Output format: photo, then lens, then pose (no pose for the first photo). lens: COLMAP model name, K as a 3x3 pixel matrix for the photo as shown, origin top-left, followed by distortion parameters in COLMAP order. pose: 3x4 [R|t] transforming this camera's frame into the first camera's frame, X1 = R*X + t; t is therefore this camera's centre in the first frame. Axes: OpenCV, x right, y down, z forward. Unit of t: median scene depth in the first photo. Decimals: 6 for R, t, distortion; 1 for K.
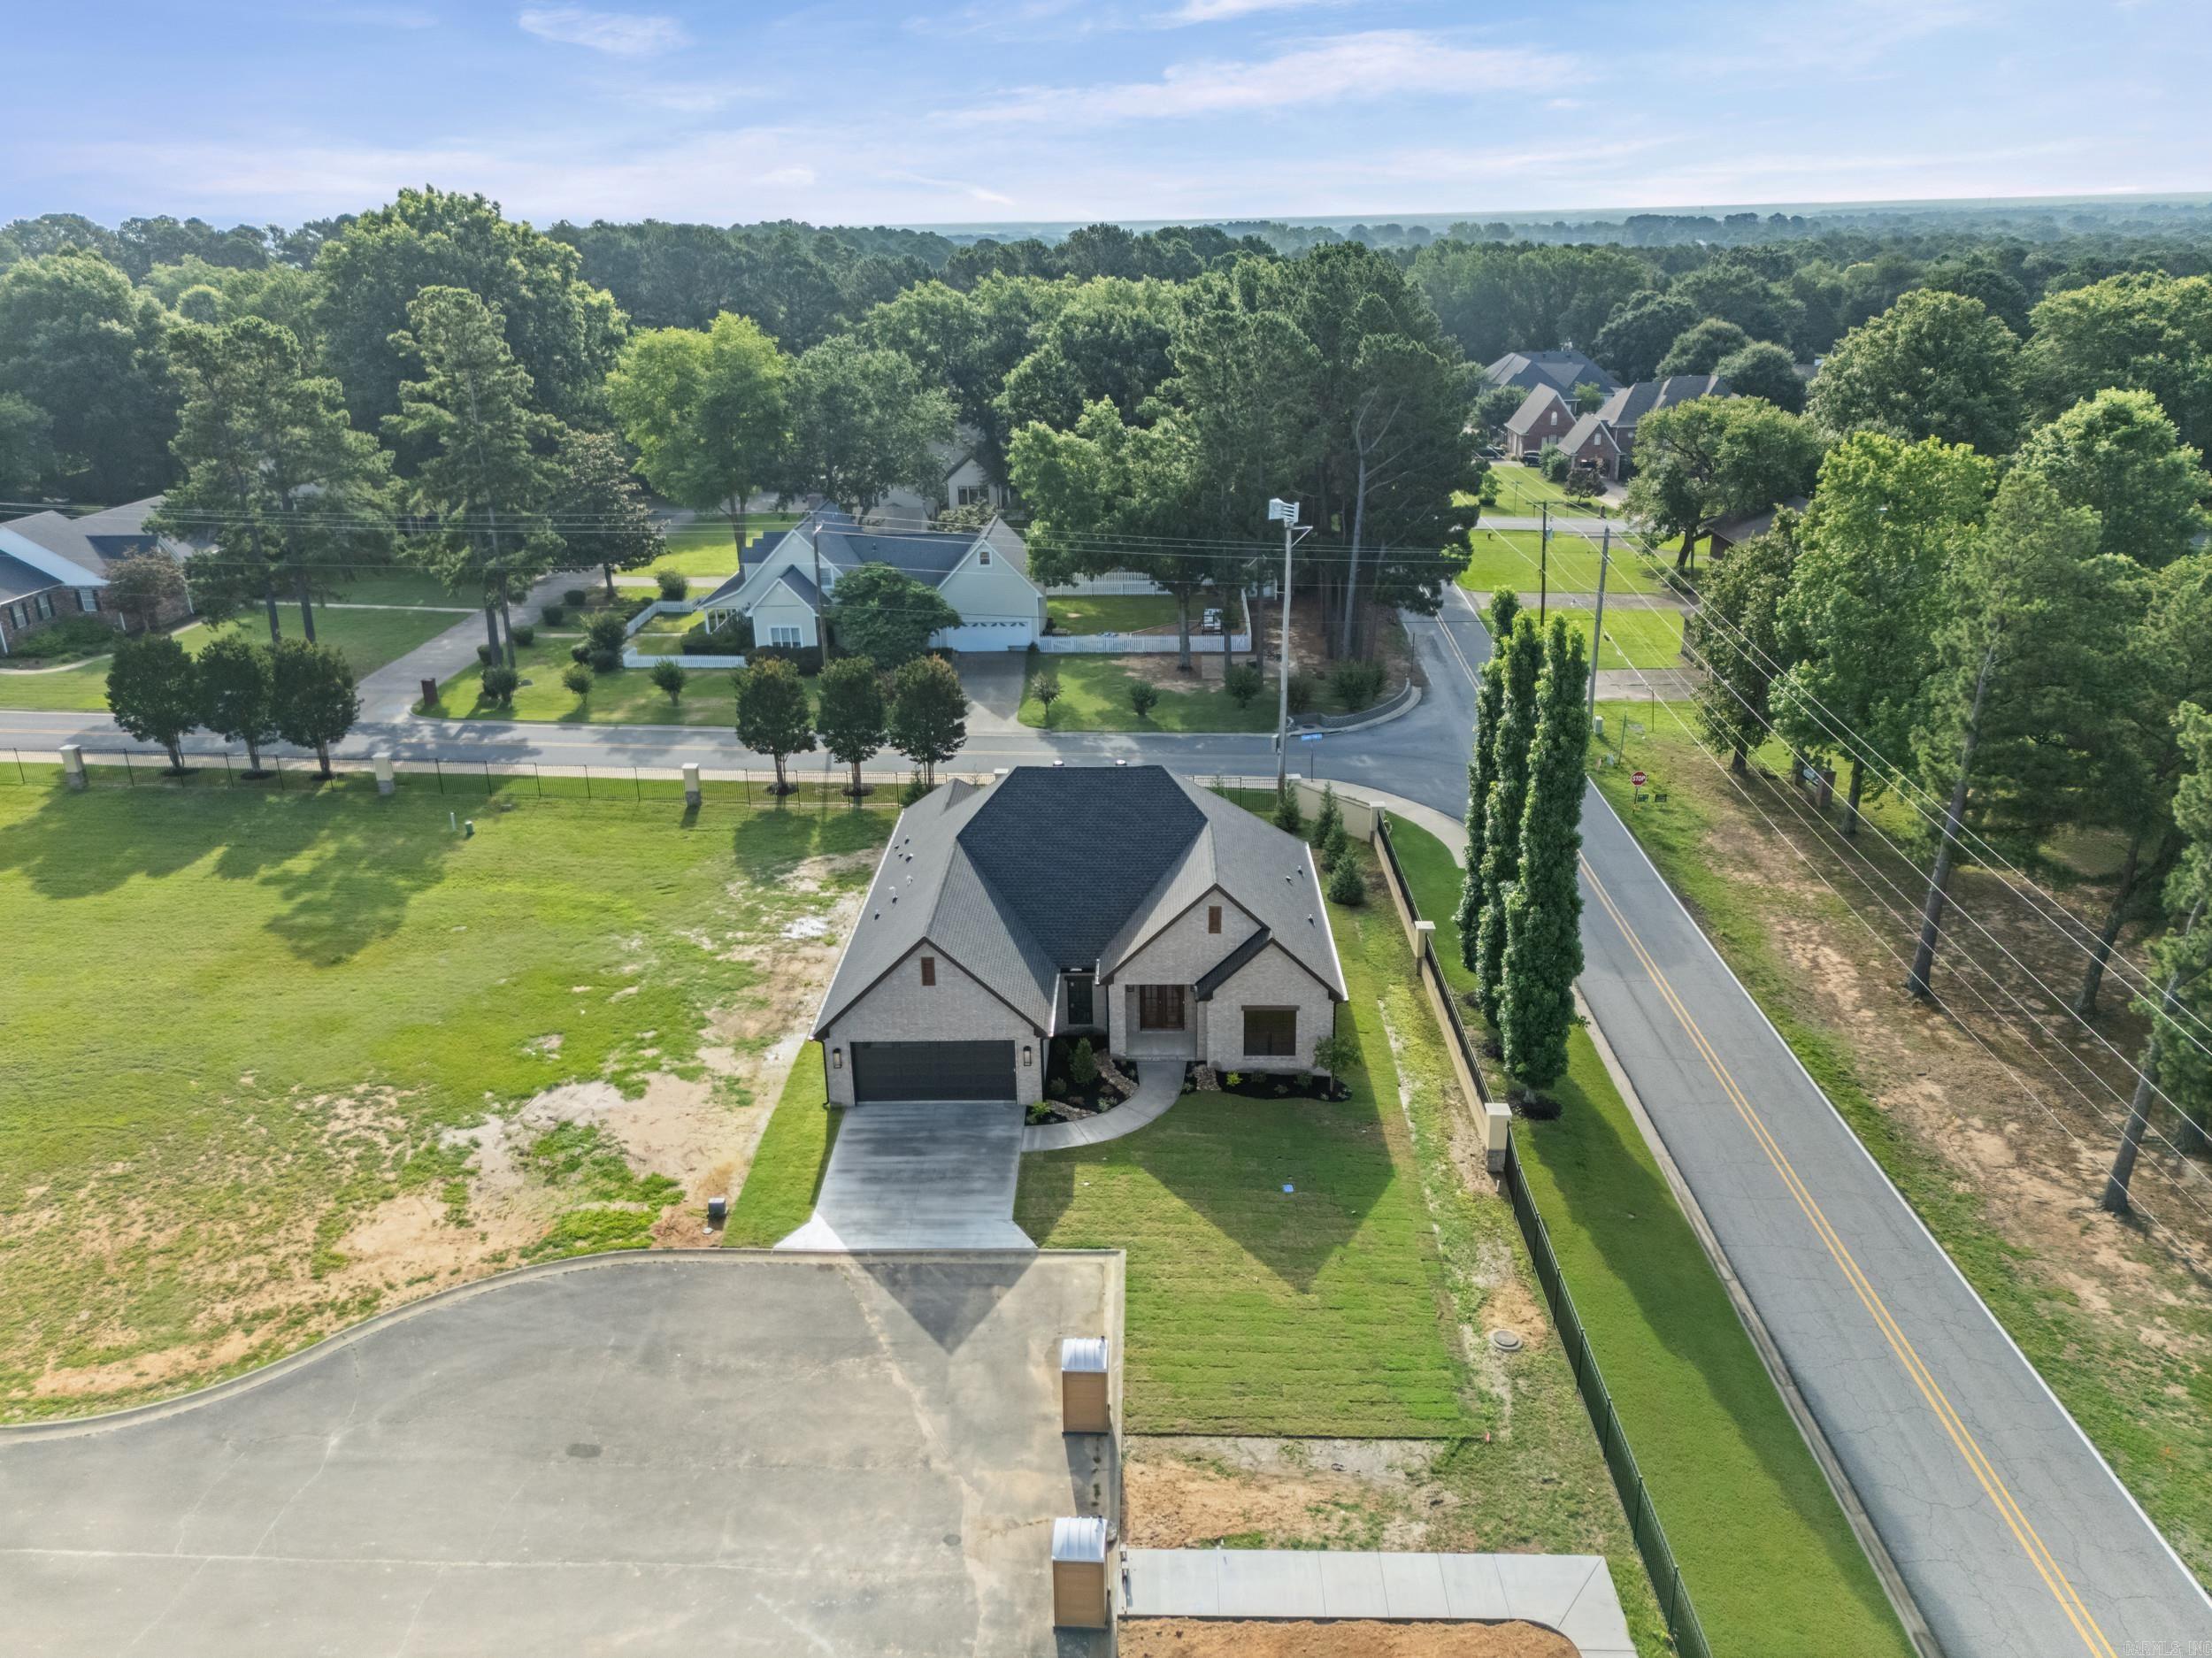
lens RADIAL K [[1628.9, 0, 1106.0], [0, 1628.9, 829.0], [0, 0, 1]] dist [0.064898, -0.051693]
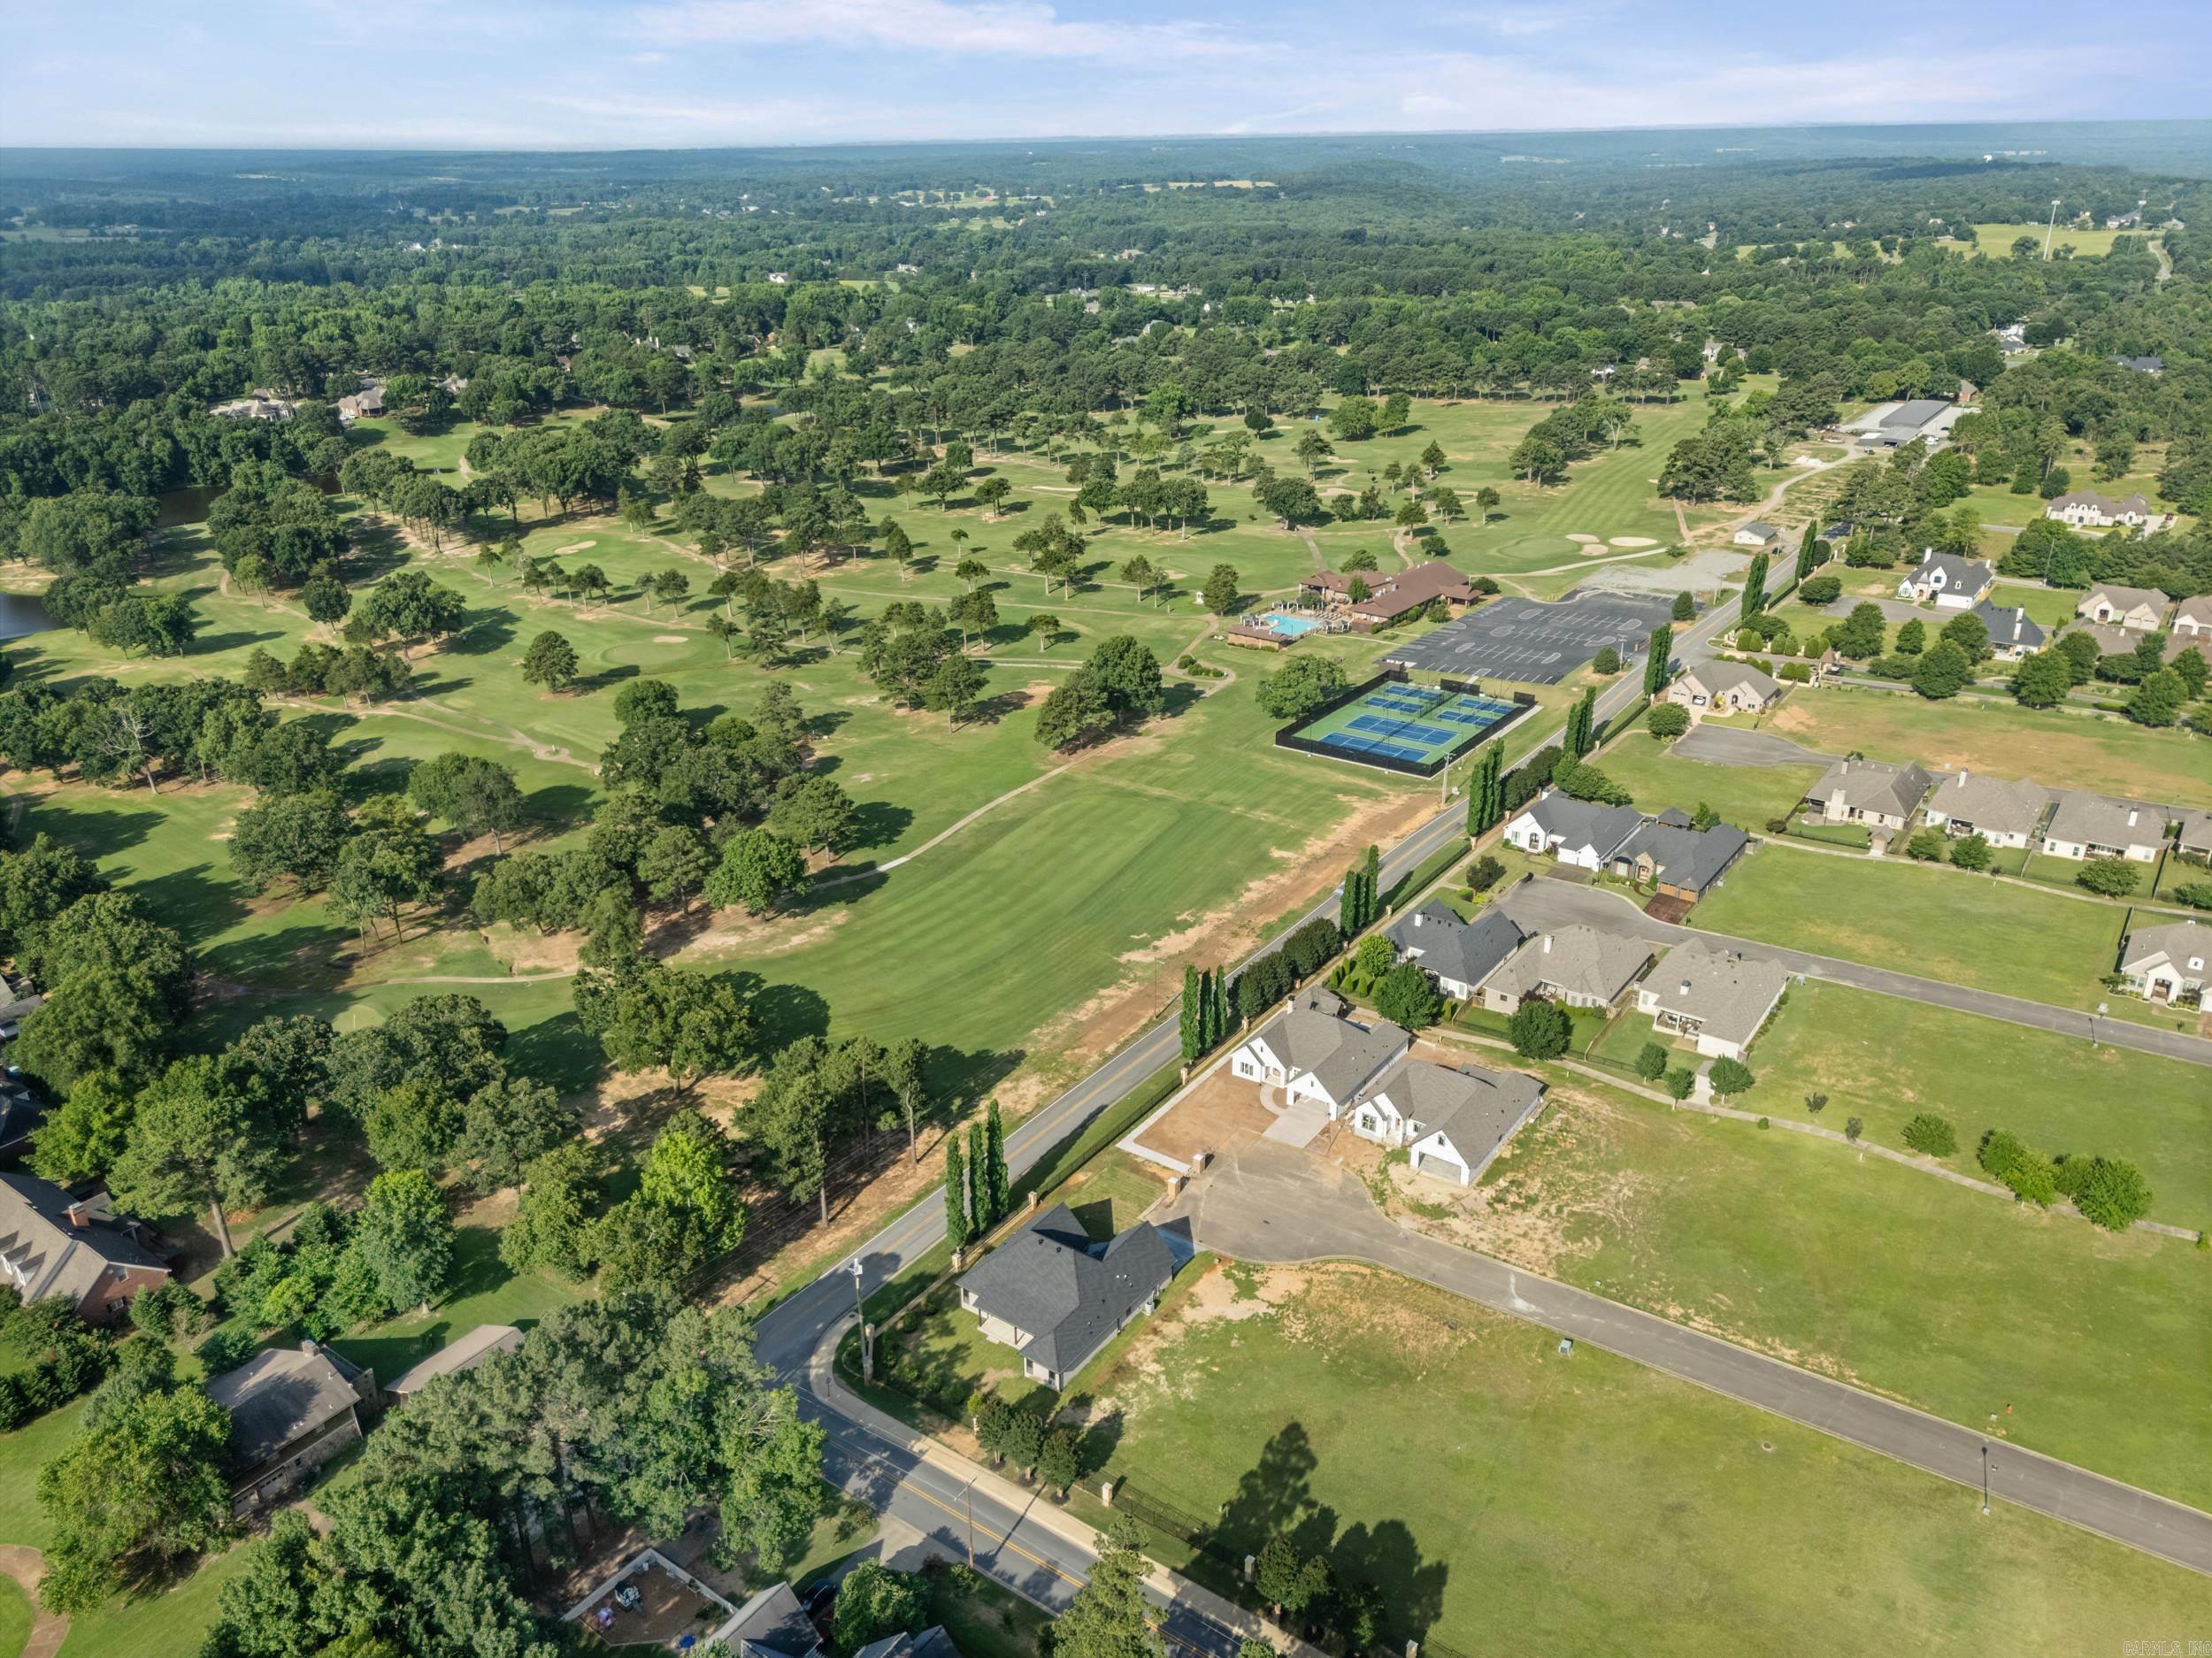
lens RADIAL K [[1590.2, 0, 1106.0], [0, 1590.2, 829.0], [0, 0, 1]] dist [0.080336, -0.086226]
pose [[-0.827289, -0.200371, 0.524827, -1.593621], [0.214056, 0.751319, 0.624260, -2.602987], [-0.519396, 0.628786, -0.578667, 2.386295]]
